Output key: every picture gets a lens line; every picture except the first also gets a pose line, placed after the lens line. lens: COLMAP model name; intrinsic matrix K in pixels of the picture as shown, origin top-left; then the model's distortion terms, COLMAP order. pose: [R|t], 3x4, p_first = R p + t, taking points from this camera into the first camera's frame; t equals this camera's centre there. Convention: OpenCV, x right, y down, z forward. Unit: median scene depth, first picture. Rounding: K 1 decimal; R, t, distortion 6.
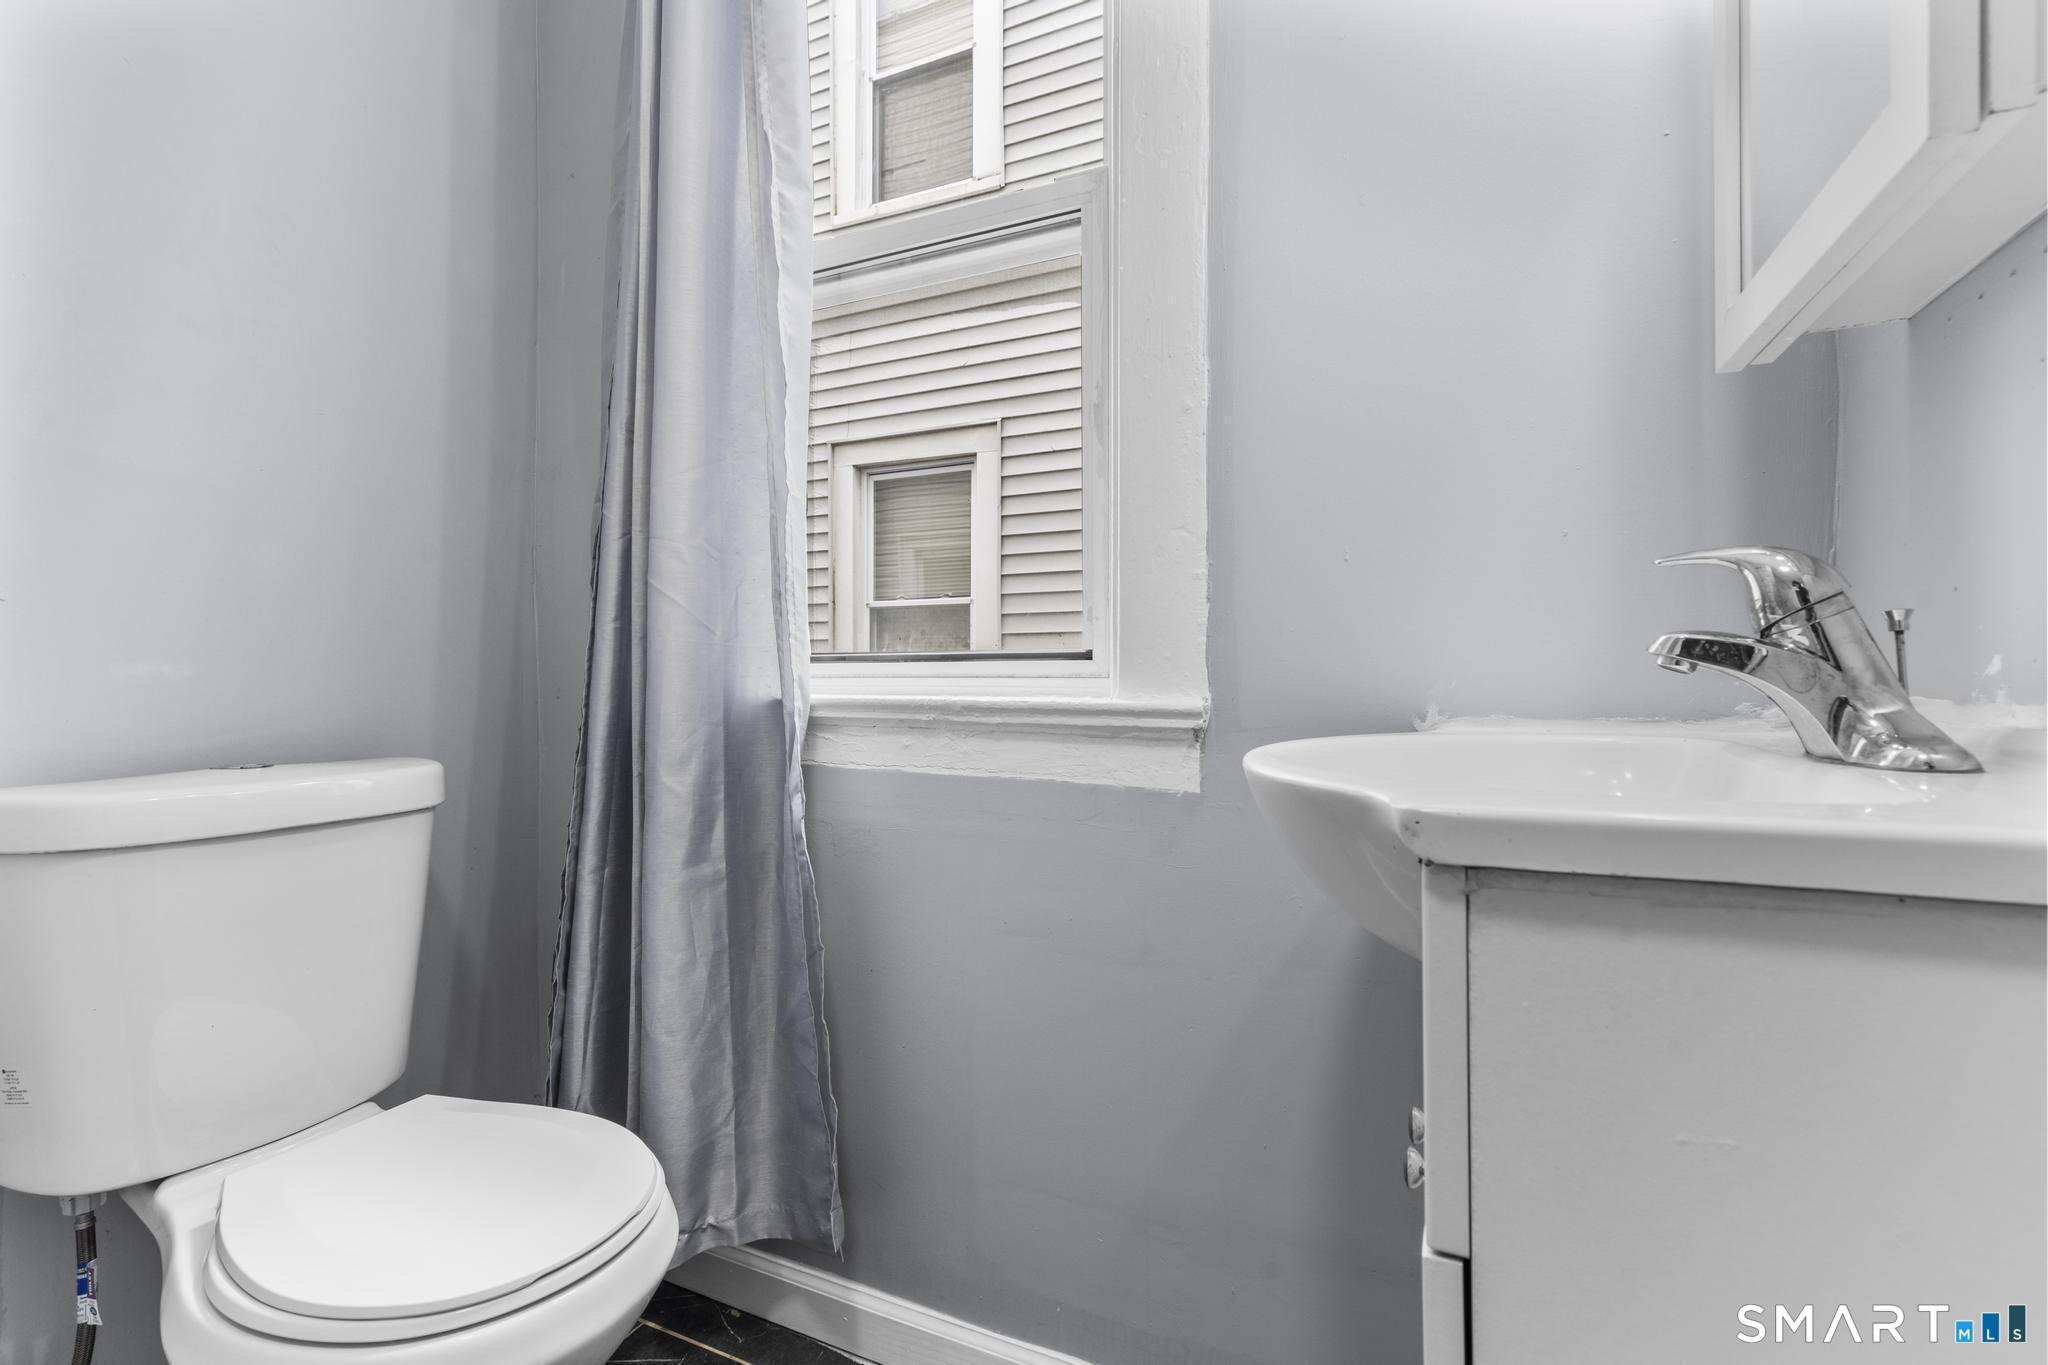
lens RADIAL K [[940.6, 0, 1026.3], [0, 940.6, 682.5], [0, 0, 1]] dist [-0.005789, 0.001089]
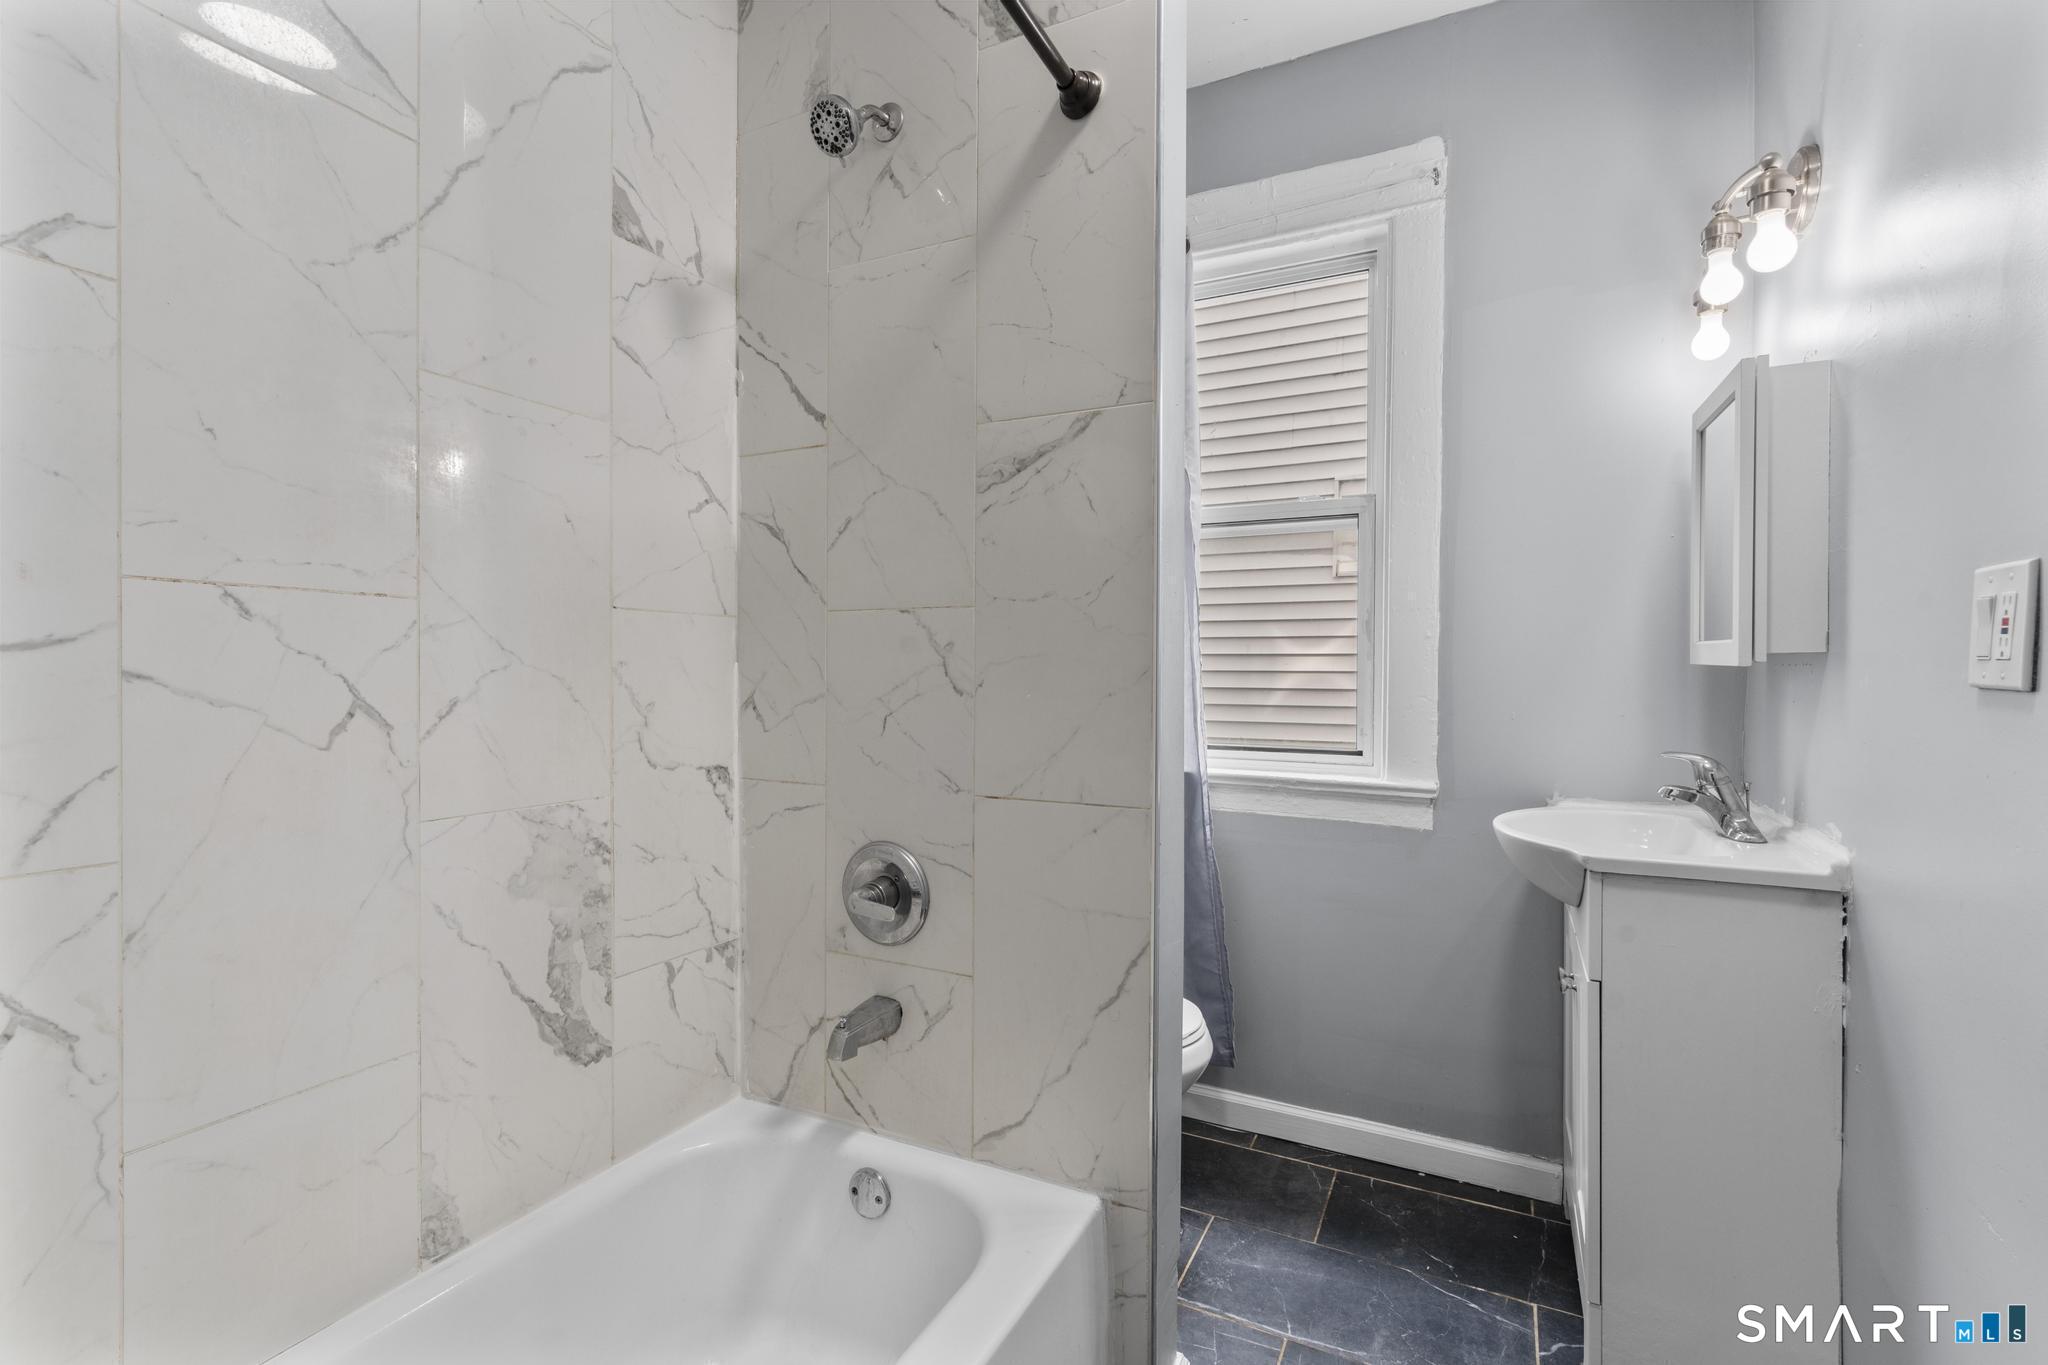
lens RADIAL K [[940.6, 0, 1017.6], [0, 940.6, 679.7], [0, 0, 1]] dist [-0.005789, 0.001089]
pose [[0.999473, 0.008536, -0.031330, -0.633207], [-0.008281, 0.999932, 0.008249, -0.210223], [0.031398, -0.007985, 0.999475, -1.013299]]
